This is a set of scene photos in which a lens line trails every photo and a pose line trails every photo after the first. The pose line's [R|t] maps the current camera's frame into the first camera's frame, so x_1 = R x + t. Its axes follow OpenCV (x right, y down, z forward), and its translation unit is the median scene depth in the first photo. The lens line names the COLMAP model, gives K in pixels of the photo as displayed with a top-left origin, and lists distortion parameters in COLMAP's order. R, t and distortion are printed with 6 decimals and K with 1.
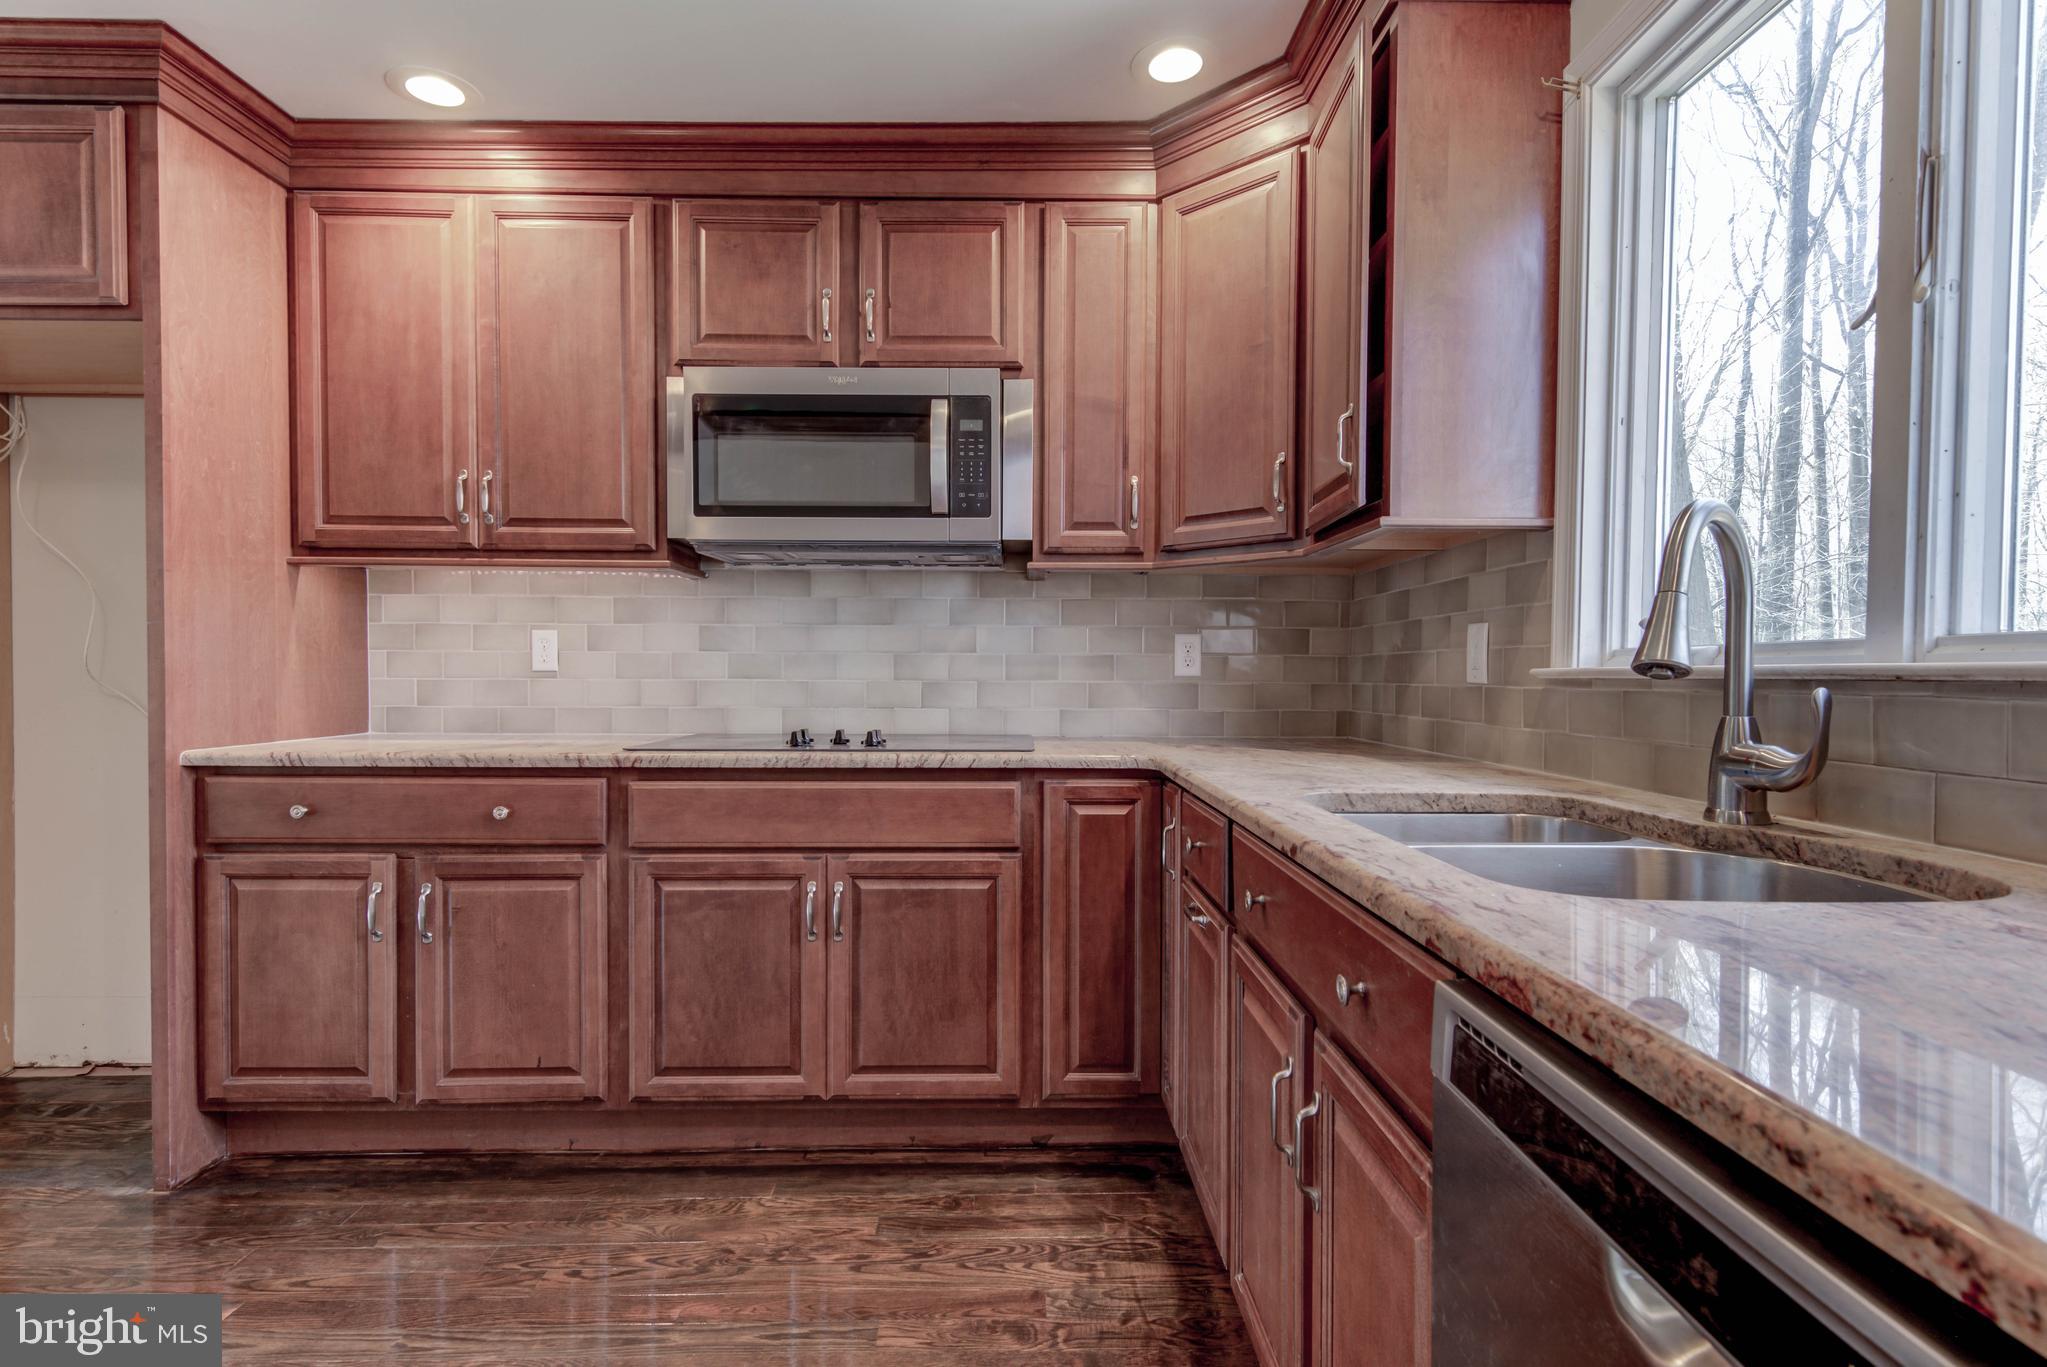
lens RADIAL K [[1030.1, 0, 1021.3], [0, 1030.1, 691.8], [0, 0, 1]] dist [0.023149, -0.008489]
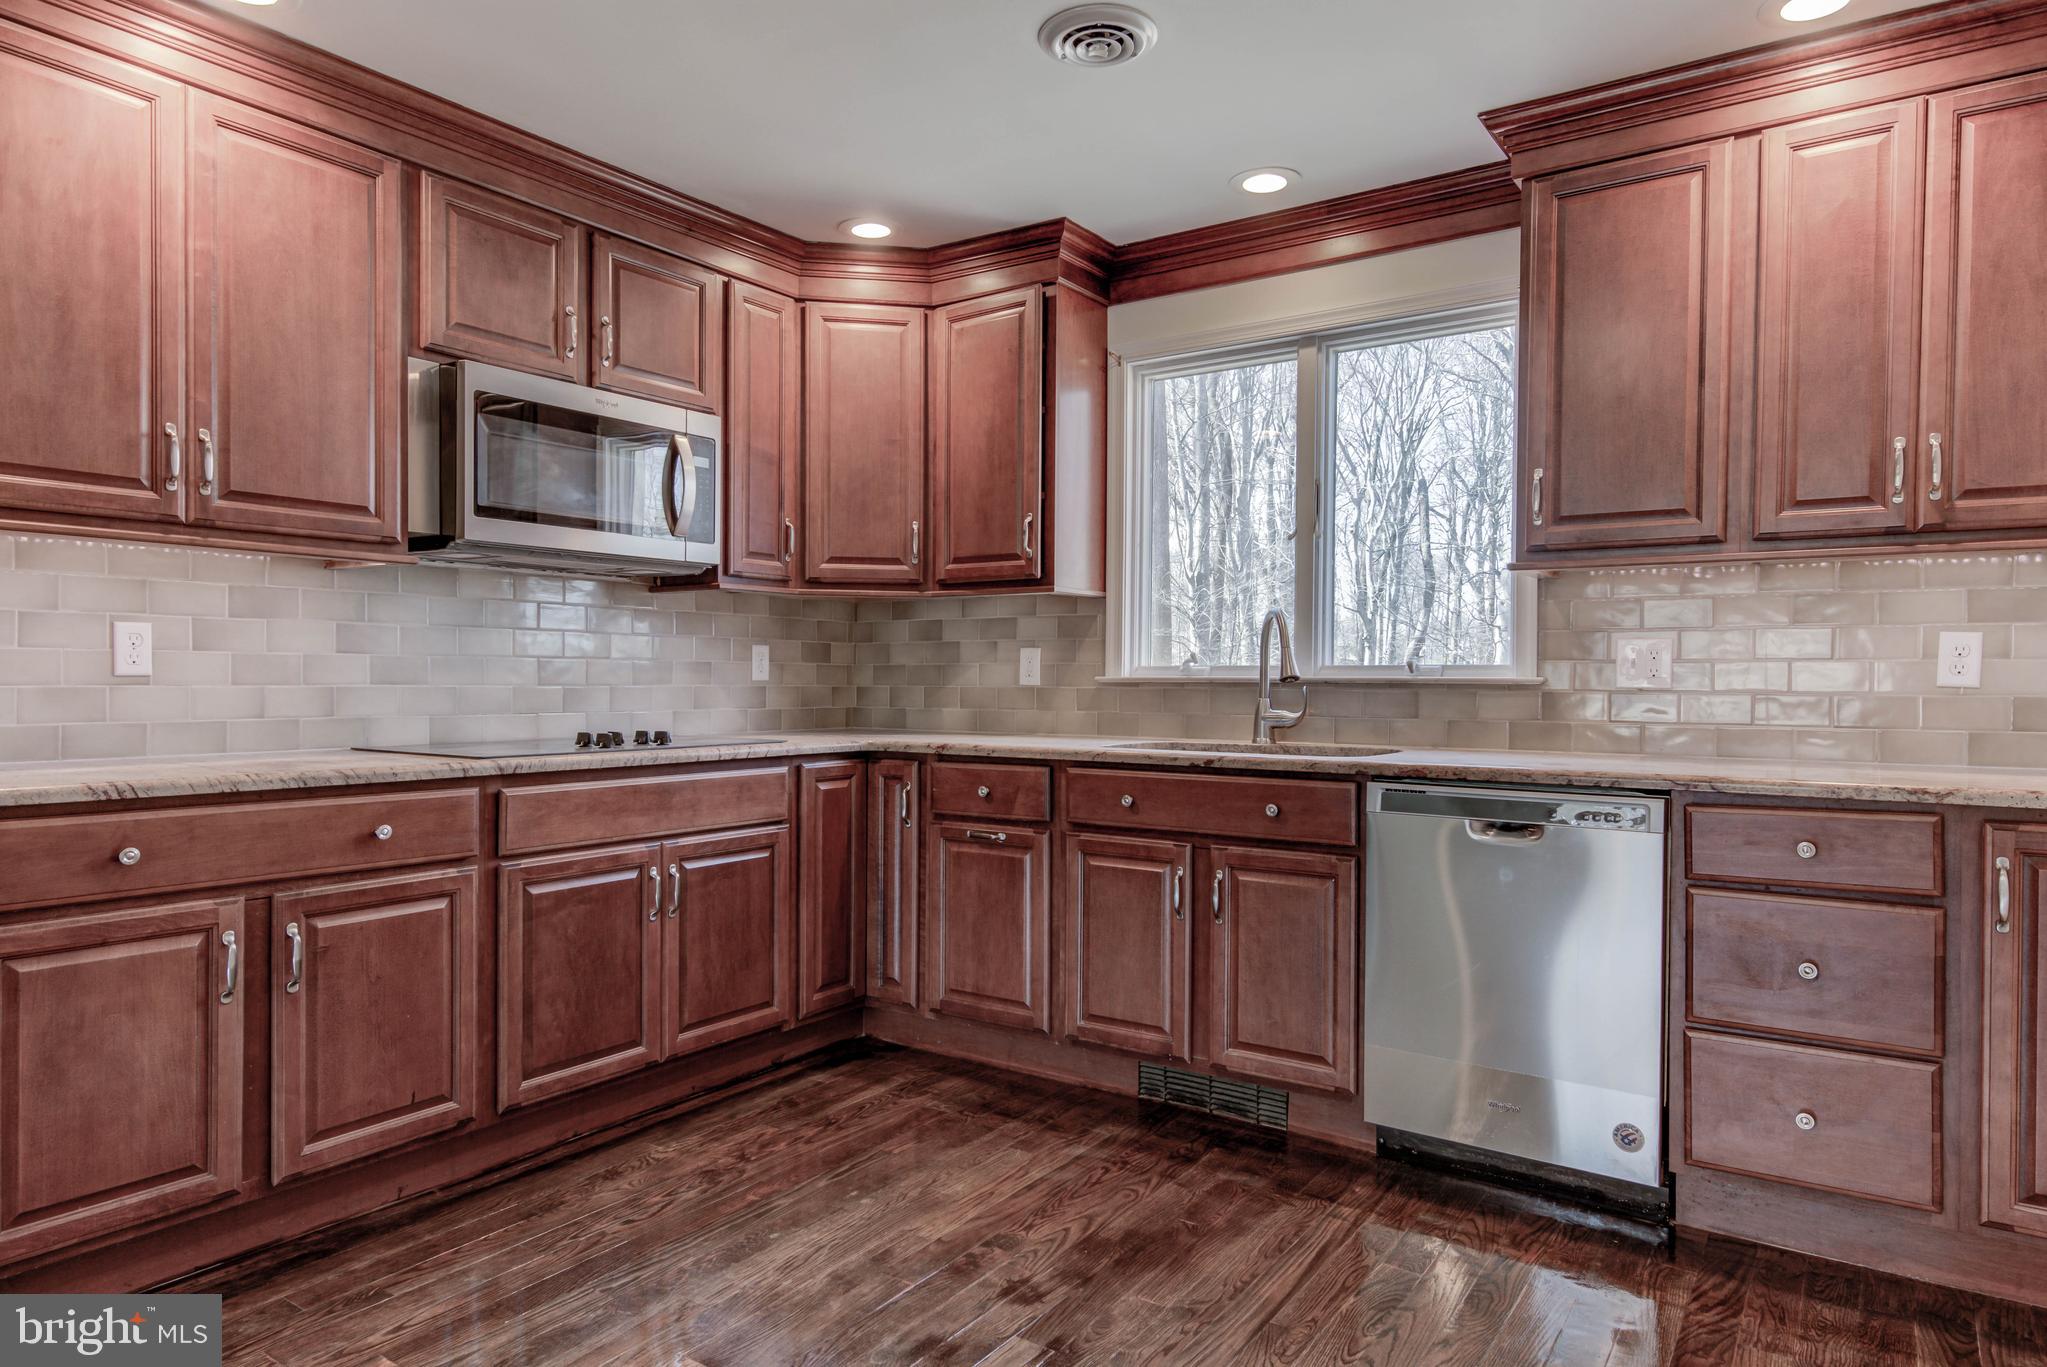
lens RADIAL K [[1242.5, 0, 1026.5], [0, 1242.5, 690.8], [0, 0, 1]] dist [0.015396, -0.006929]
pose [[0.576308, -0.008317, 0.817190, -1.053239], [0.011605, 0.999931, 0.001992, -0.003449], [-0.817150, 0.008335, 0.576364, -0.097357]]
